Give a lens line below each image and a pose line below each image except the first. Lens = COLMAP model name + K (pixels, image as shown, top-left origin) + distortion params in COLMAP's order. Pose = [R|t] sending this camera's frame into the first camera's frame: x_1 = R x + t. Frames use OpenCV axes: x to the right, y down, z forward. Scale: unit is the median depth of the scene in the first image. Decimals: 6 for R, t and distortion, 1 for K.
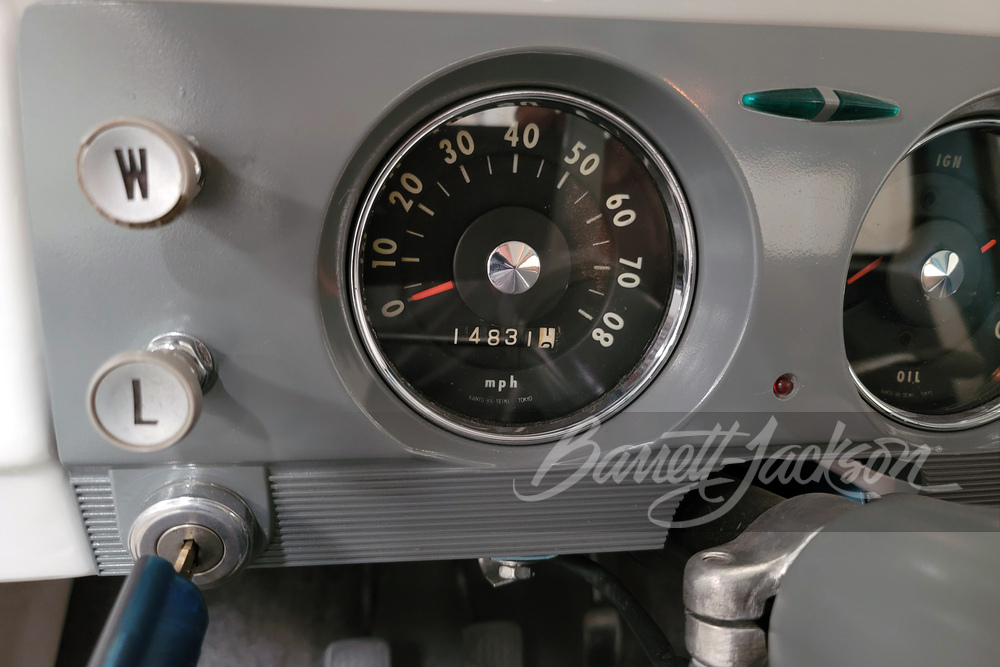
lens RADIAL K [[722.3, 0, 499.5], [0, 722.3, 366.8], [0, 0, 1]] dist [-0.000706, -0.001079]
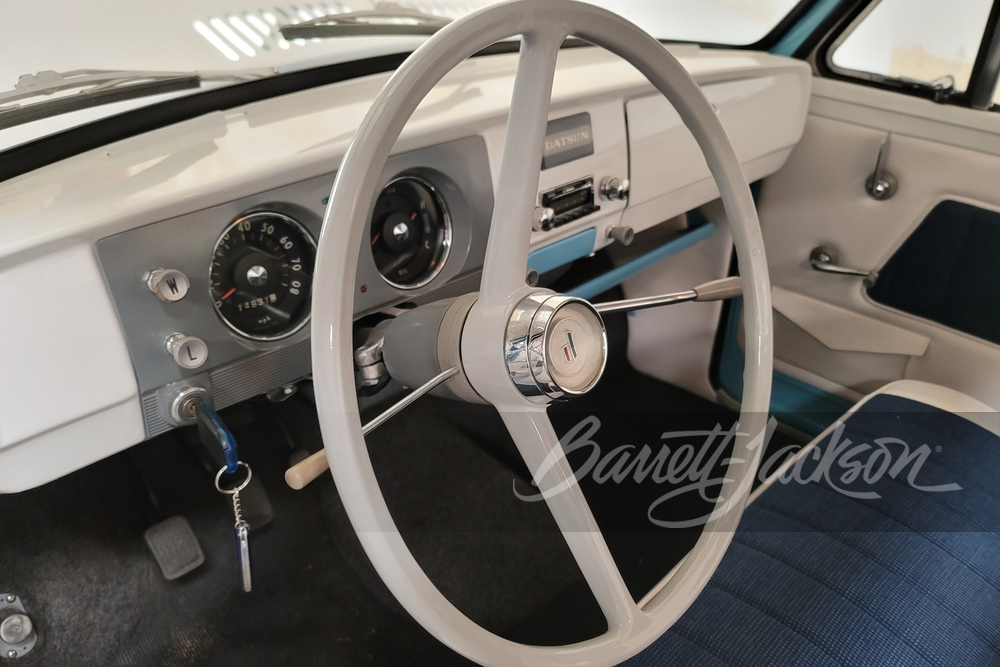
lens RADIAL K [[749.1, 0, 500.0], [0, 749.1, 333.5], [0, 0, 1]] dist [0.036580, -0.001715]
pose [[0.791080, -0.322127, 0.520026, -0.740252], [0.285438, 0.946275, 0.151948, -0.098944], [-0.541035, 0.028232, 0.840526, -1.695420]]
